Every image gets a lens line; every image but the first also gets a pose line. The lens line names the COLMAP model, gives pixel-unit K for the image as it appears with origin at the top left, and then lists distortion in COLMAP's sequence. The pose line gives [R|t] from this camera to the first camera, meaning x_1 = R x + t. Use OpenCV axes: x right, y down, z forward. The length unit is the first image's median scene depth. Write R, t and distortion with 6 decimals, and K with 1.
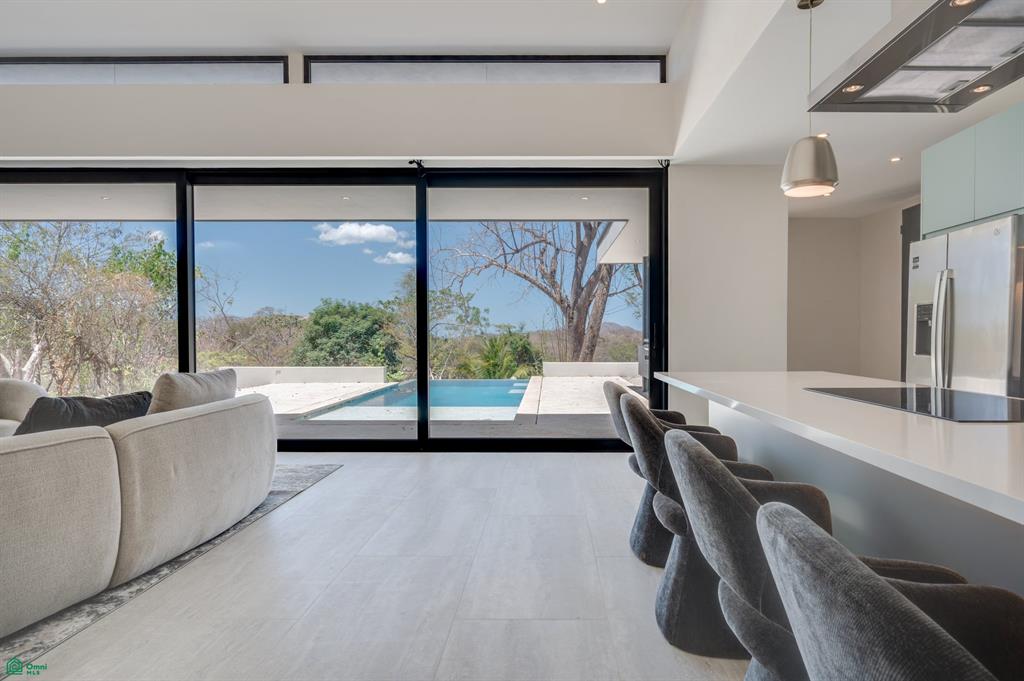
lens RADIAL K [[448.0, 0, 513.1], [0, 448.0, 340.3], [0, 0, 1]] dist [-0.001101, 0.000267]
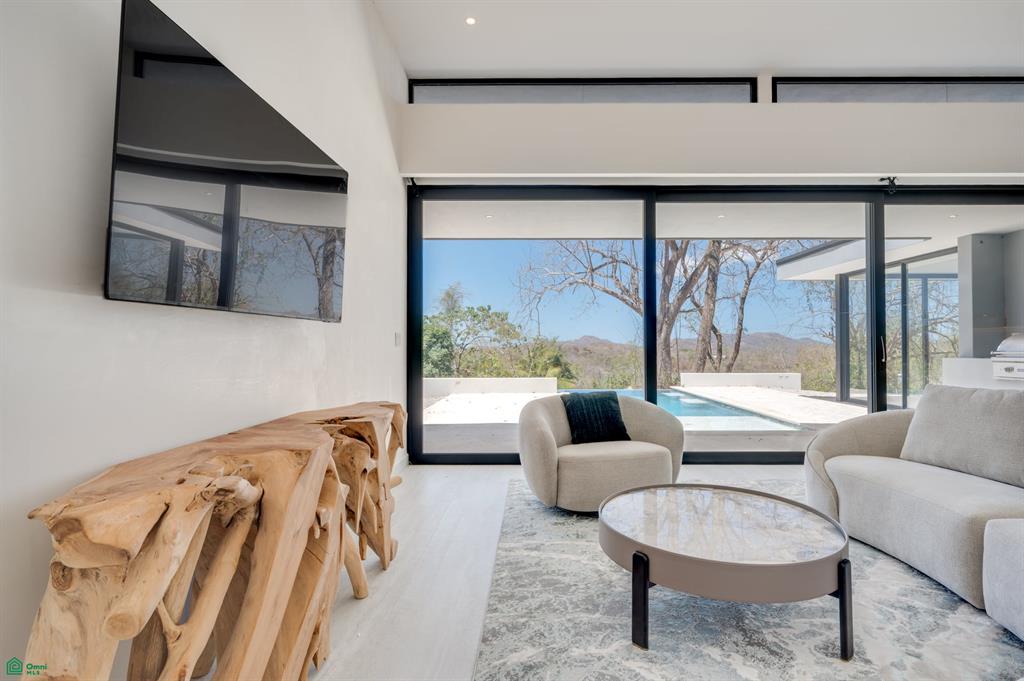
lens RADIAL K [[444.1, 0, 512.0], [0, 444.1, 344.2], [0, 0, 1]] dist [-0.000858, 0.000428]
pose [[0.999830, 0.005737, -0.017547, -1.043328], [-0.006223, 0.999594, -0.027791, 0.011230], [0.017380, 0.027895, 0.999460, -0.015365]]
